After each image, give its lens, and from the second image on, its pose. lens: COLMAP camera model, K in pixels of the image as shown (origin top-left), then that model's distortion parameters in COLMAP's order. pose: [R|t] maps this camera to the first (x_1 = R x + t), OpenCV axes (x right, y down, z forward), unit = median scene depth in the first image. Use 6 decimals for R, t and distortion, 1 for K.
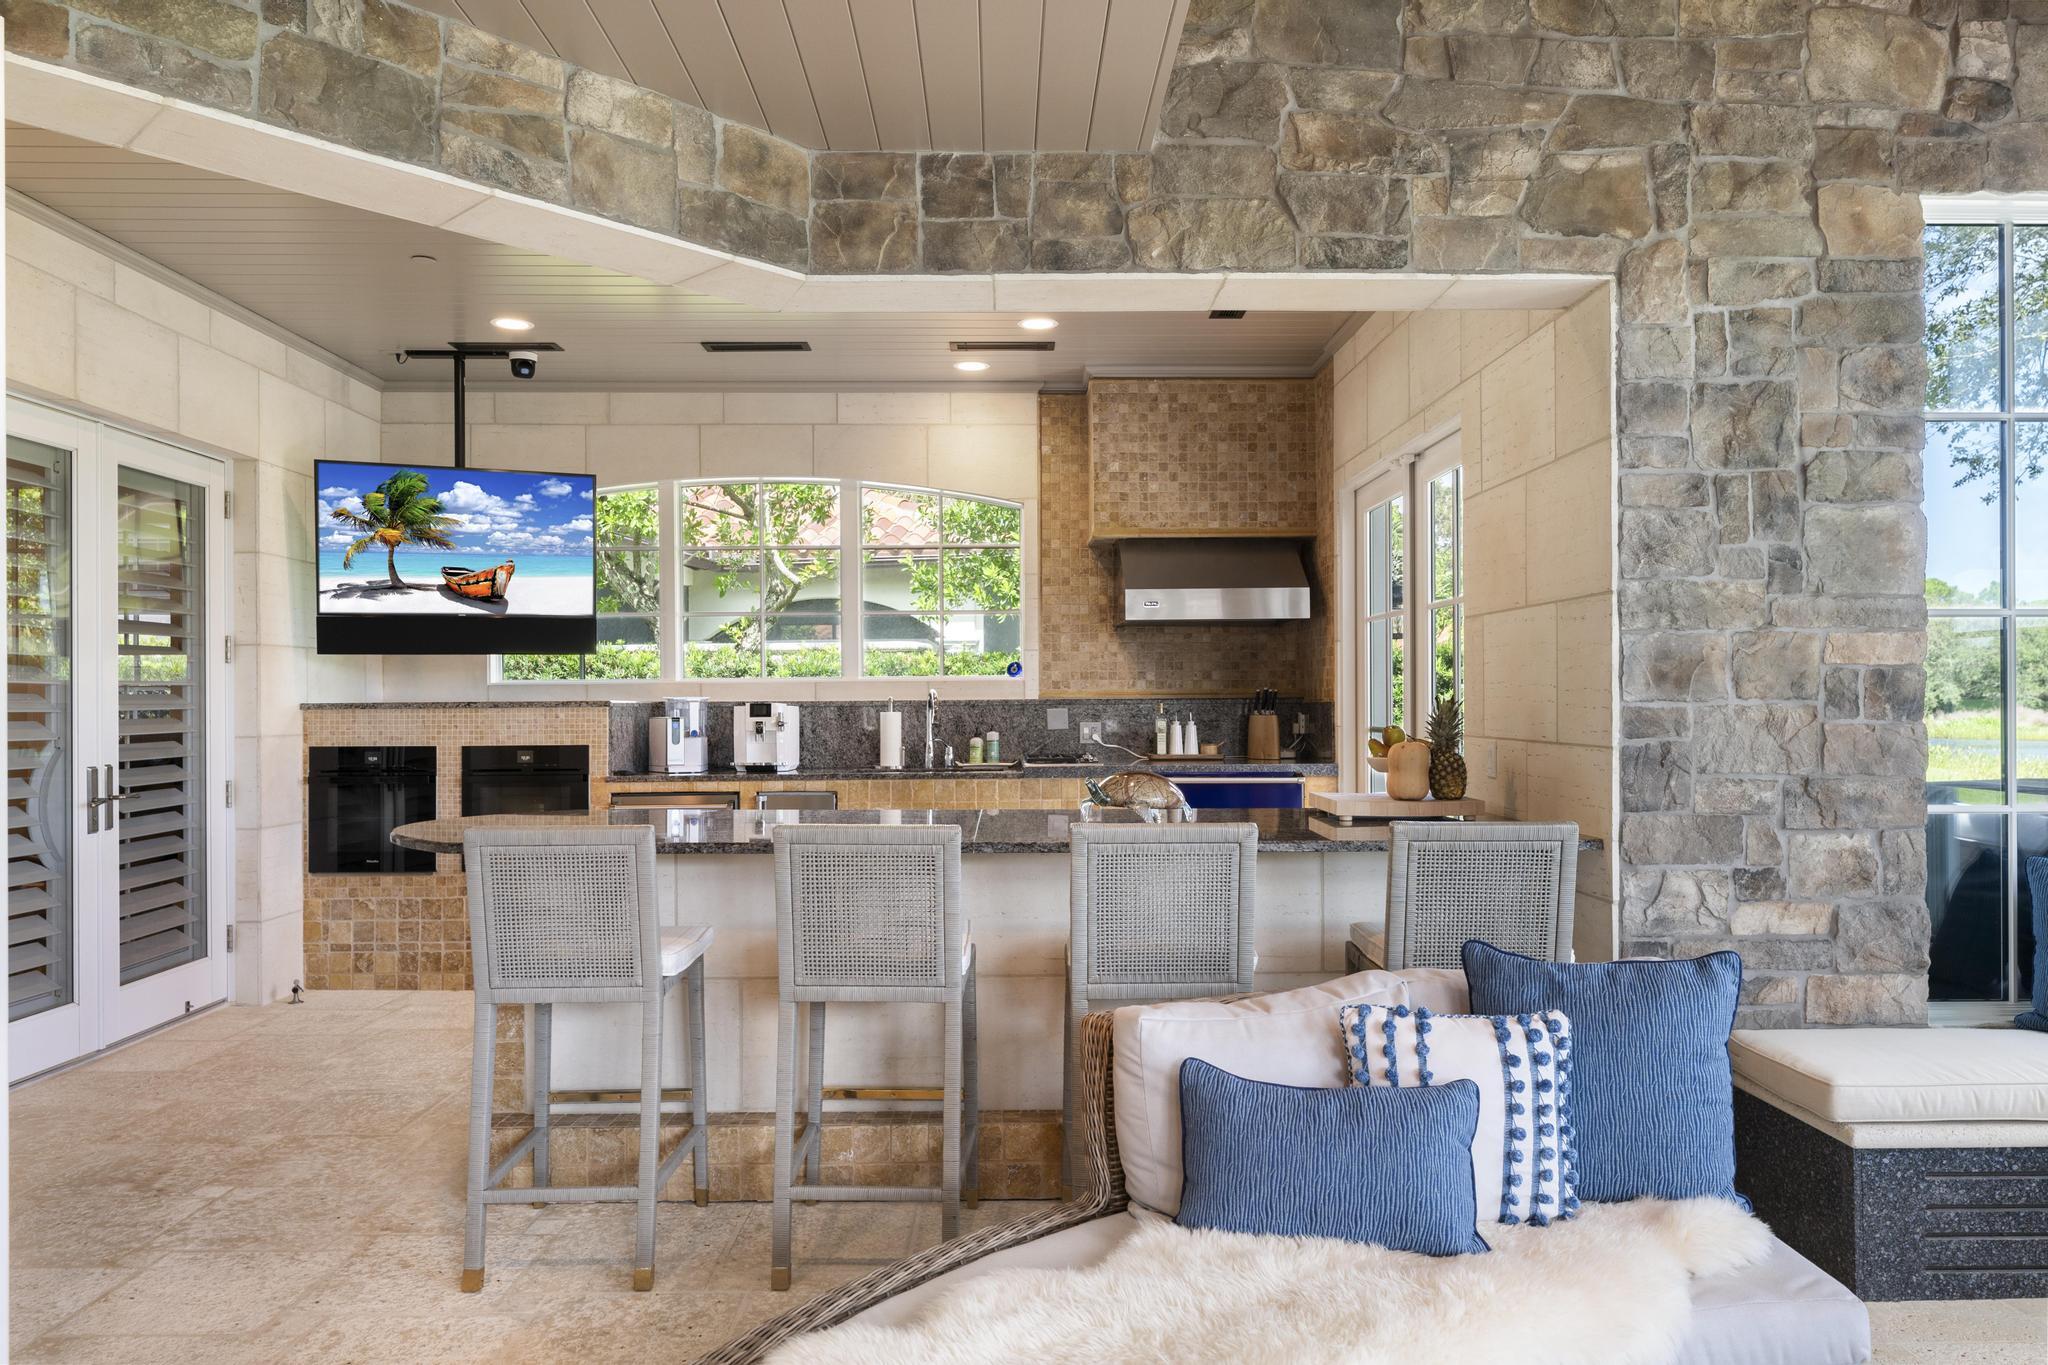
lens RADIAL K [[1364.1, 0, 1026.7], [0, 1364.1, 694.4], [0, 0, 1]] dist [-0.003233, 0.001811]
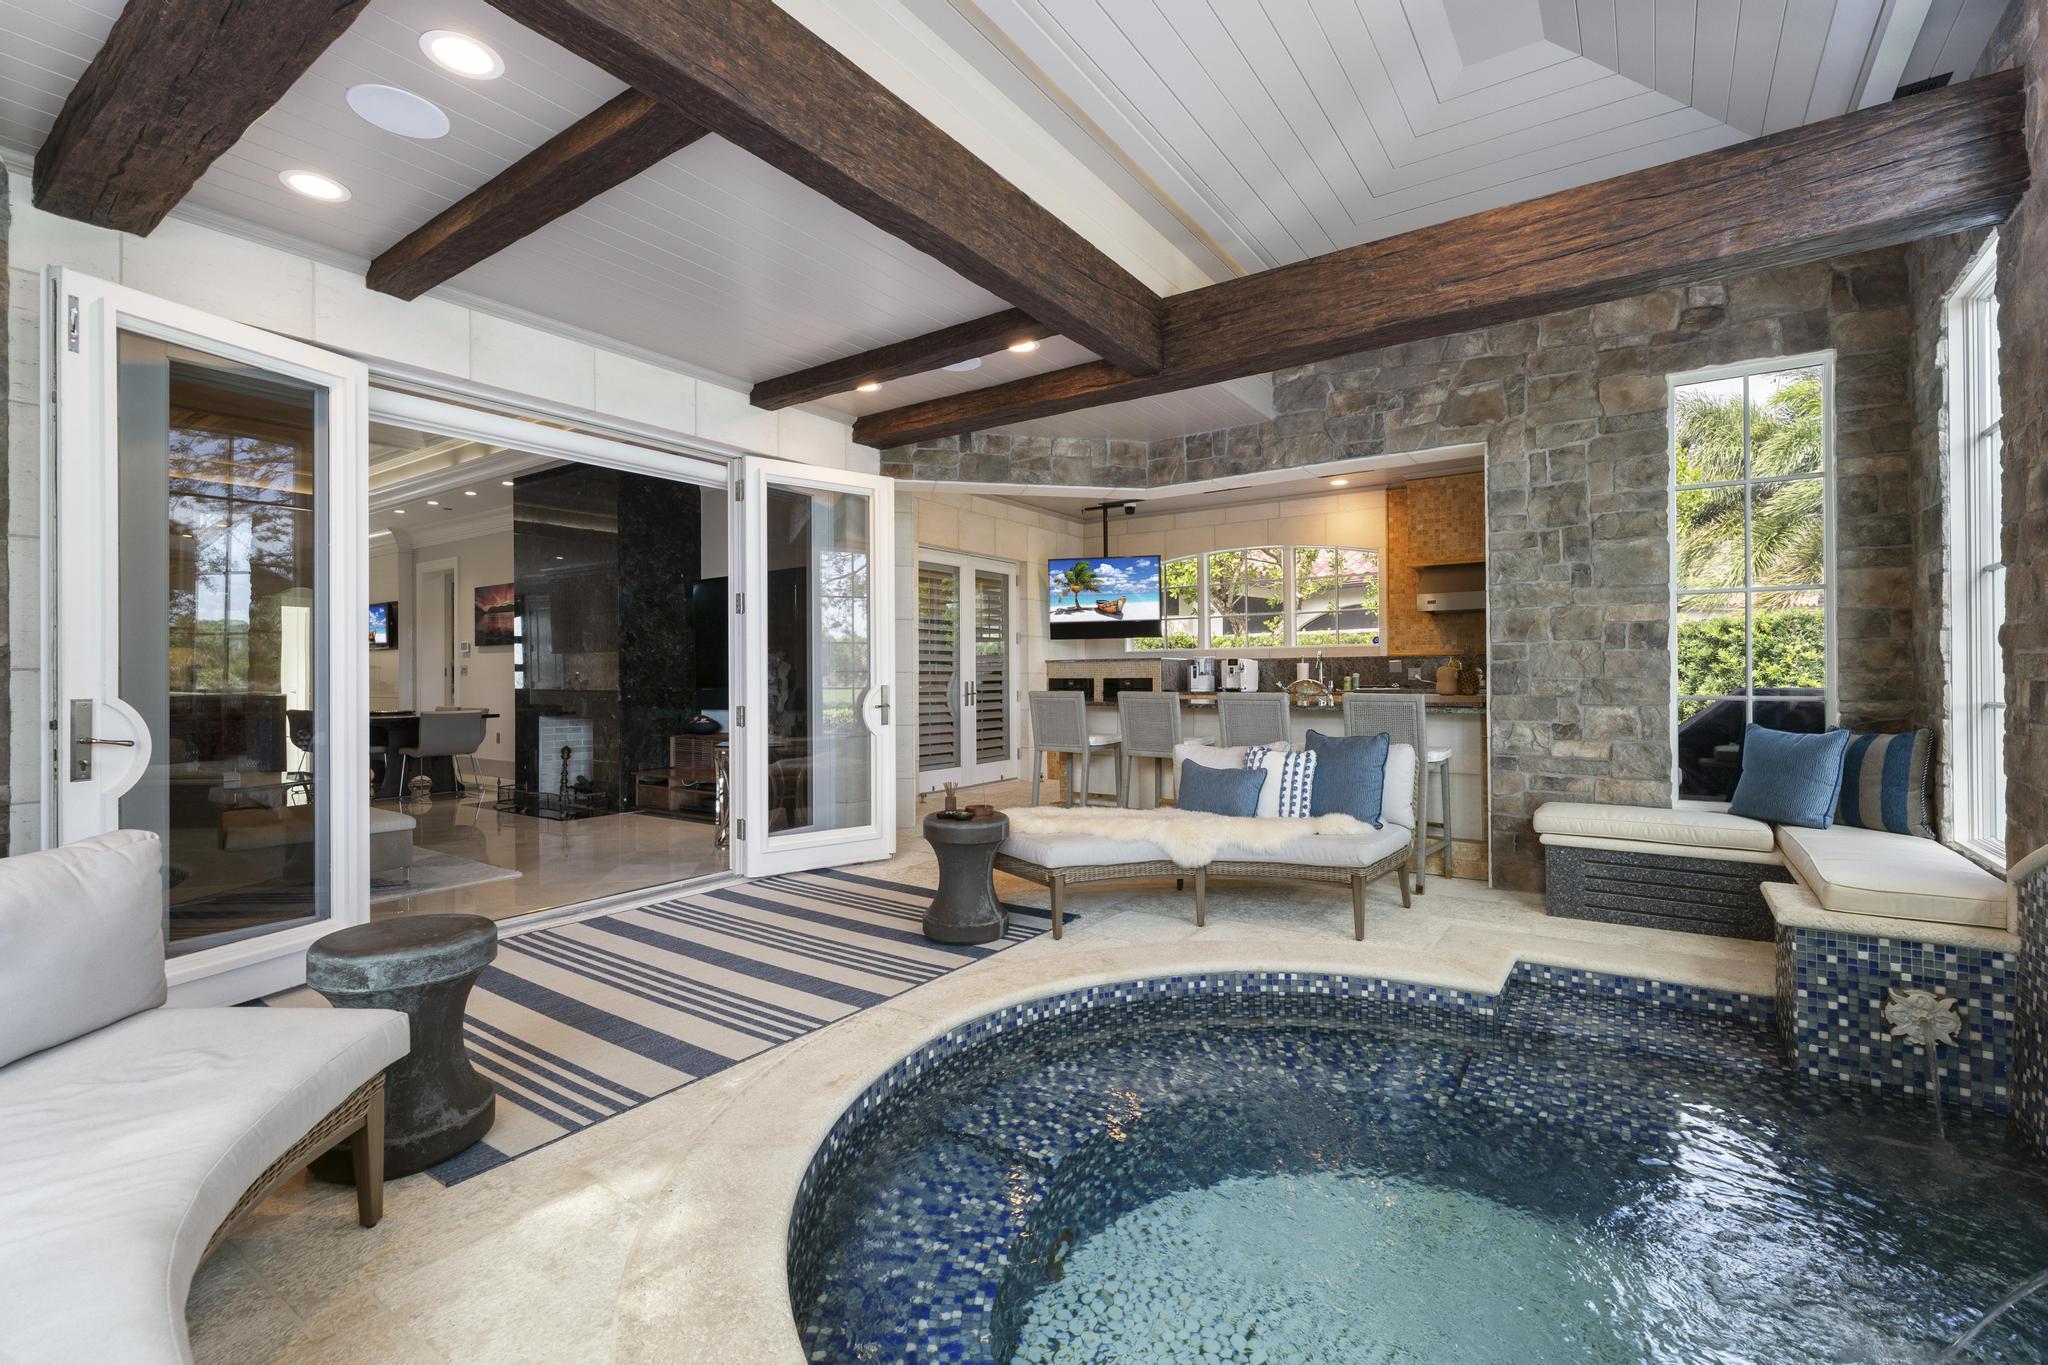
lens RADIAL K [[898.2, 0, 1022.9], [0, 898.2, 673.5], [0, 0, 1]] dist [-0.000494, 0.000024]
pose [[0.807160, -0.000331, -0.590333, 0.672991], [0.001834, 0.999996, 0.001947, 0.049136], [0.590330, -0.002654, 0.807158, -0.553784]]
